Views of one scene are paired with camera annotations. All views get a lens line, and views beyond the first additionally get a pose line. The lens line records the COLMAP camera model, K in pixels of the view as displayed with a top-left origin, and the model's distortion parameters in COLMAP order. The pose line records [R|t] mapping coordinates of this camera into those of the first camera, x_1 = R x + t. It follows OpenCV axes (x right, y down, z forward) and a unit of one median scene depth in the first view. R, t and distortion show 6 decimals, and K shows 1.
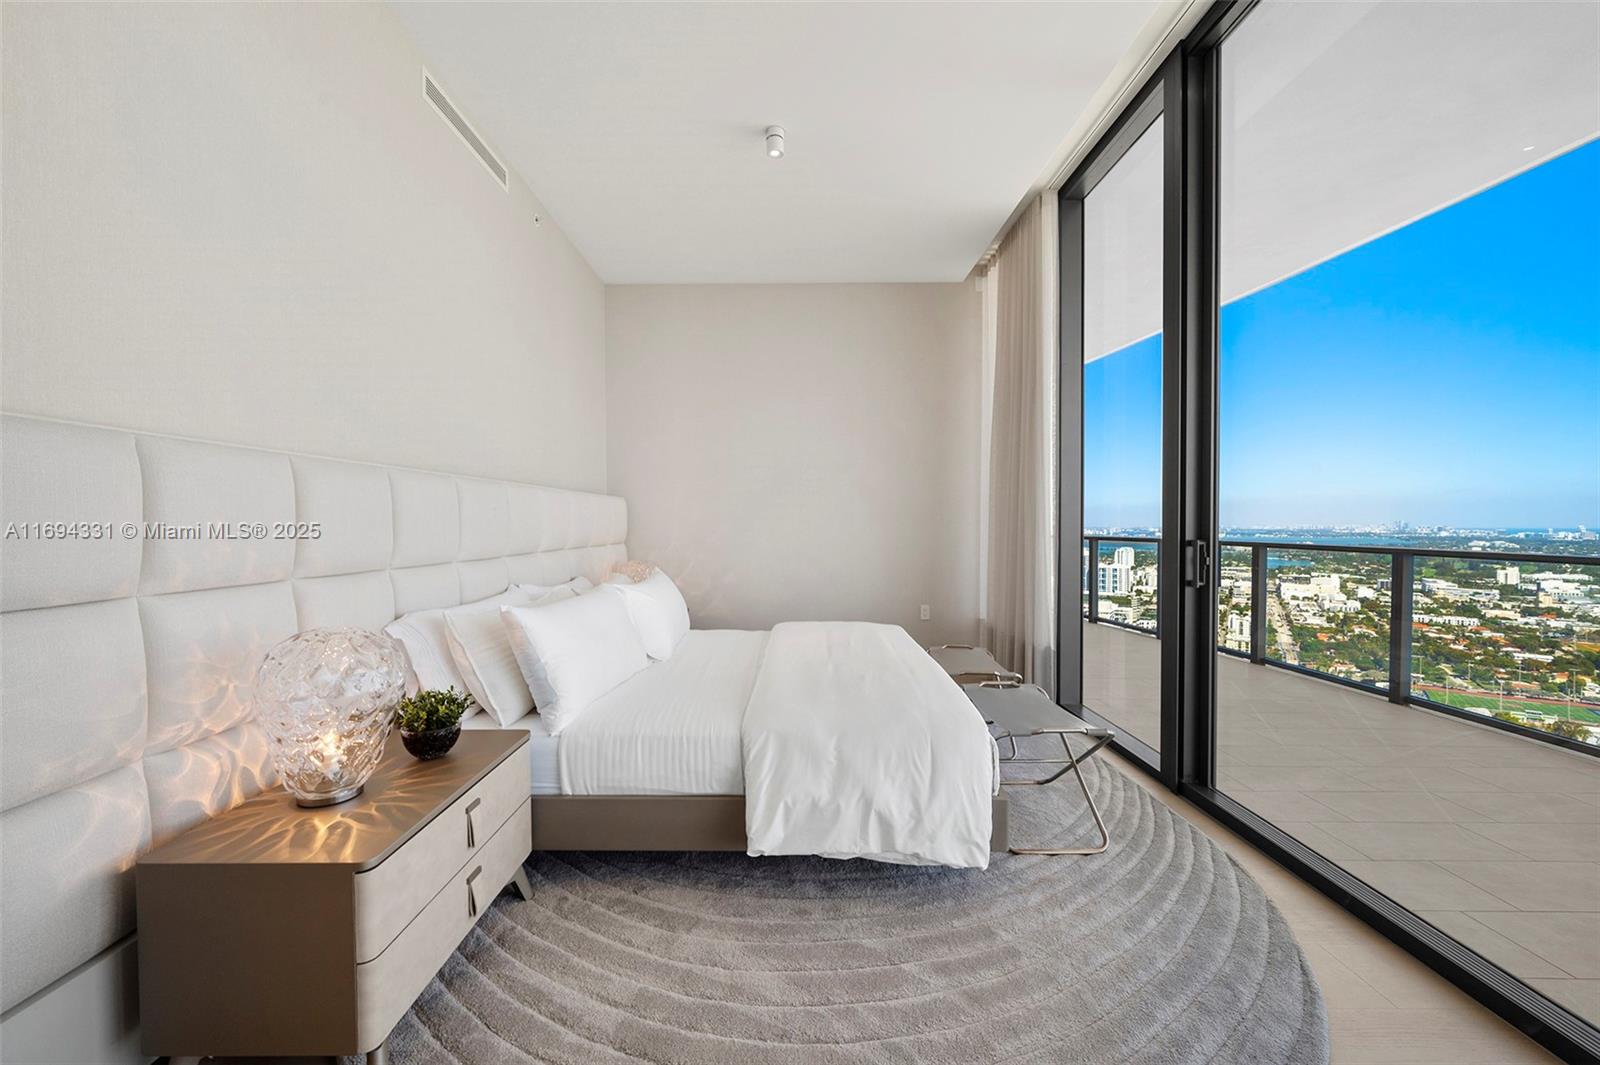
lens RADIAL K [[618.7, 0, 792.5], [0, 618.7, 534.4], [0, 0, 1]] dist [-0.000091, -0.000357]
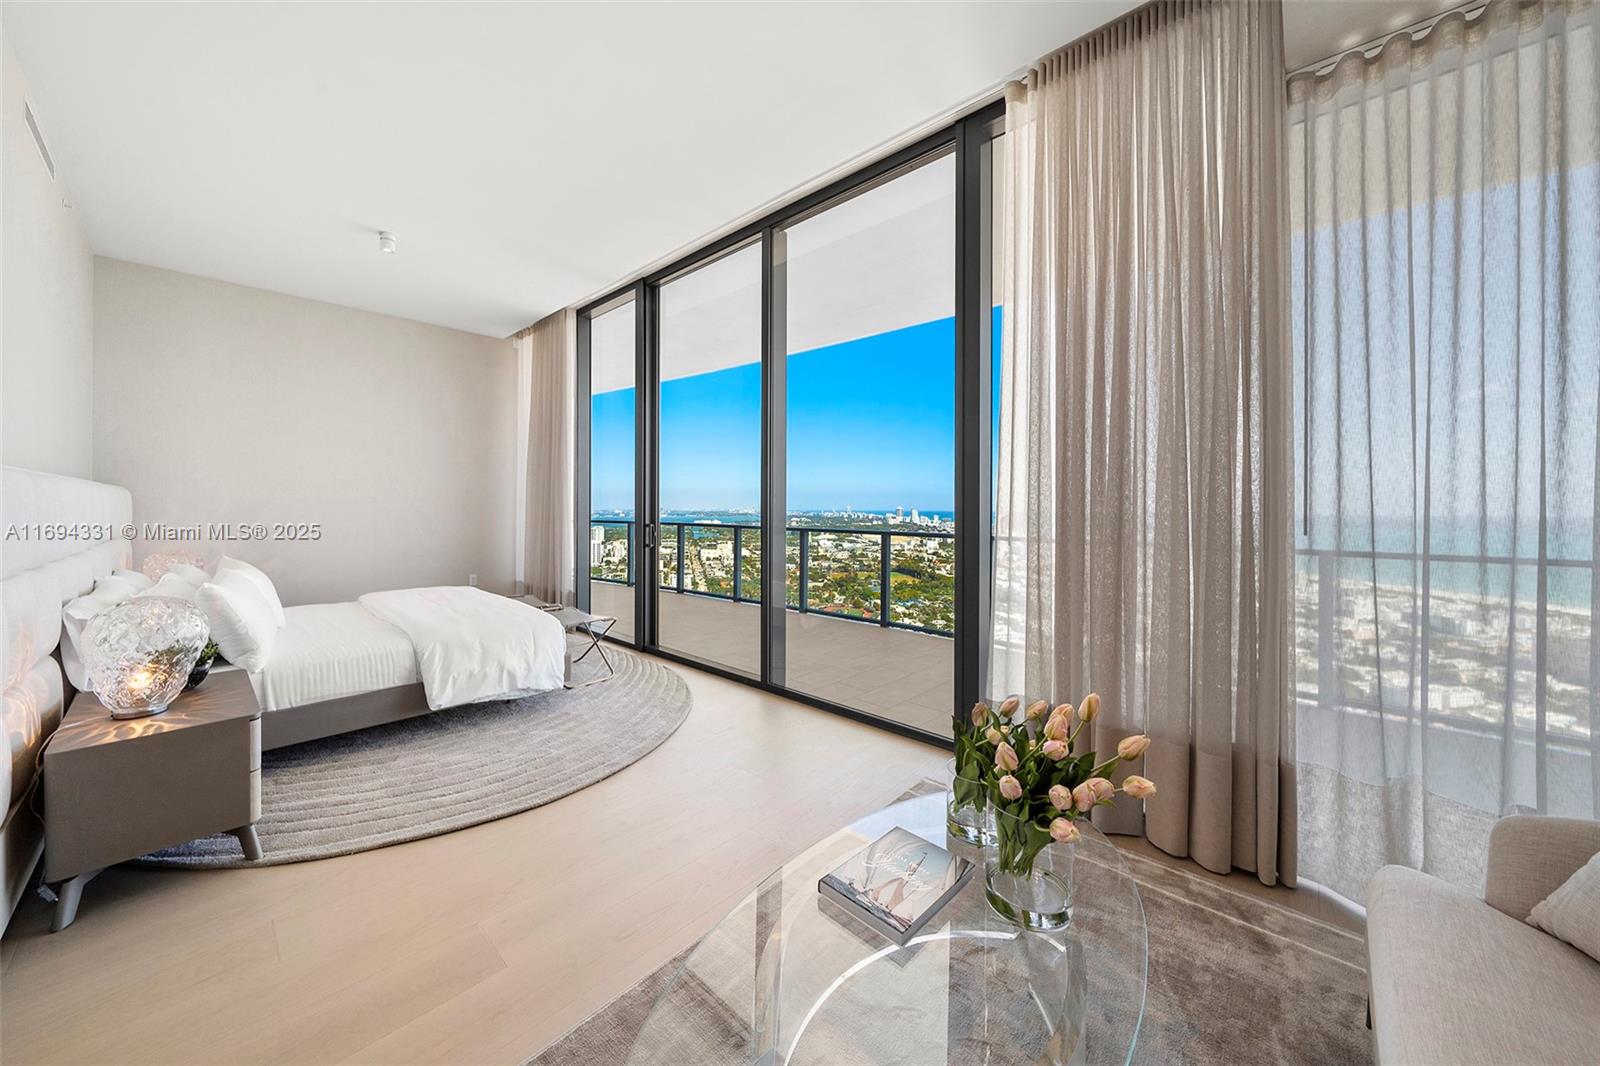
lens RADIAL K [[557.7, 0, 793.5], [0, 557.7, 505.3], [0, 0, 1]] dist [0.001235, 0.000180]
pose [[0.672617, 0.006517, 0.739962, -0.338787], [0.006768, 0.999865, -0.014957, -0.018681], [-0.739960, 0.015068, 0.672482, -0.508680]]
